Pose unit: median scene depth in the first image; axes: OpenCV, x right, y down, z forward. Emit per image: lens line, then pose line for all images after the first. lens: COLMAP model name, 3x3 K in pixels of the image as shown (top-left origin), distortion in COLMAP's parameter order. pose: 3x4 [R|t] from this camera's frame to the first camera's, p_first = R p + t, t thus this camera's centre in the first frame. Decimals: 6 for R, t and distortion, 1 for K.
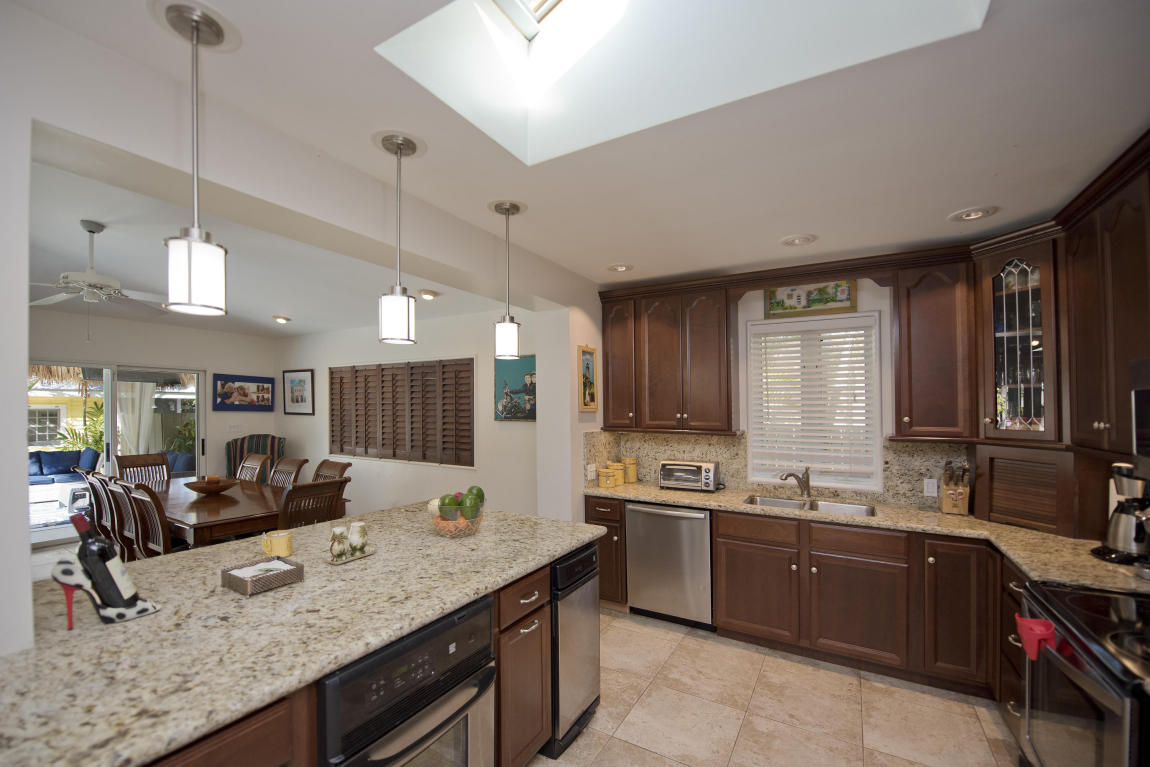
lens RADIAL K [[468.5, 0, 578.8], [0, 468.5, 377.8], [0, 0, 1]] dist [-0.000839, -0.006797]
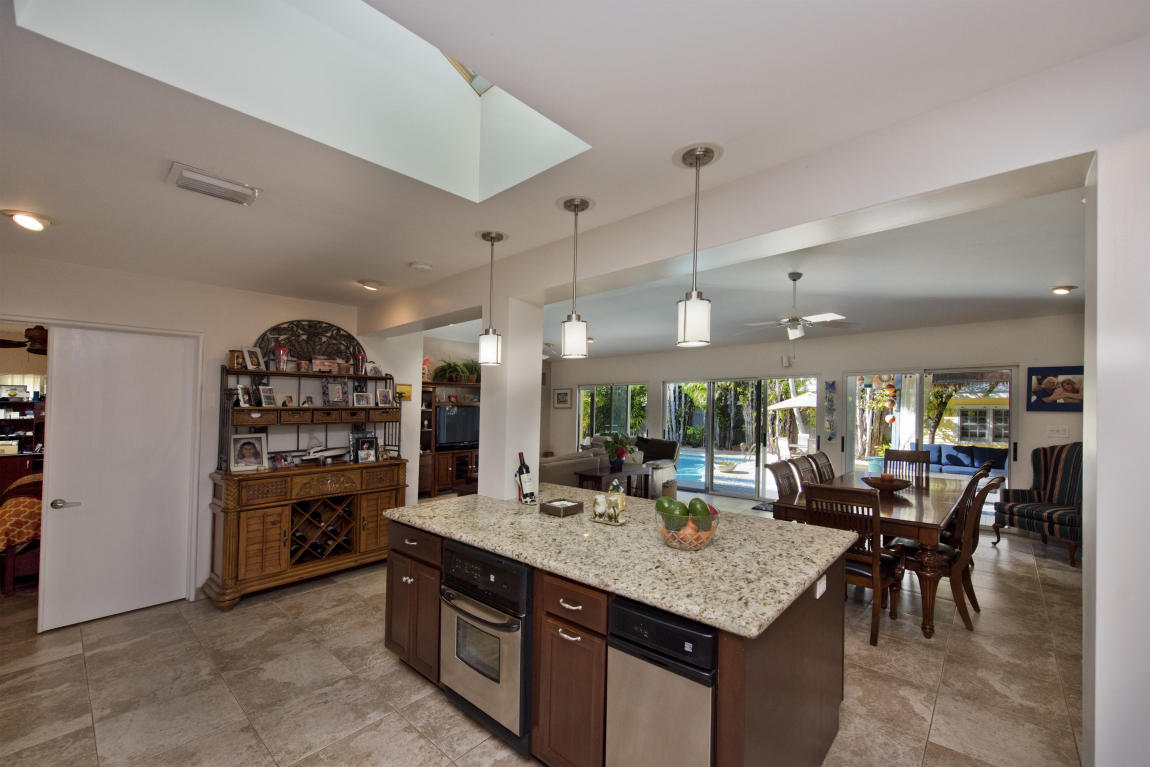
lens RADIAL K [[467.0, 0, 573.2], [0, 467.0, 388.9], [0, 0, 1]] dist [0.018503, 0.000007]
pose [[-0.214820, -0.042833, -0.975714, 0.354262], [0.066632, 0.996067, -0.058397, 0.035283], [0.974378, -0.077559, -0.211121, 0.516994]]
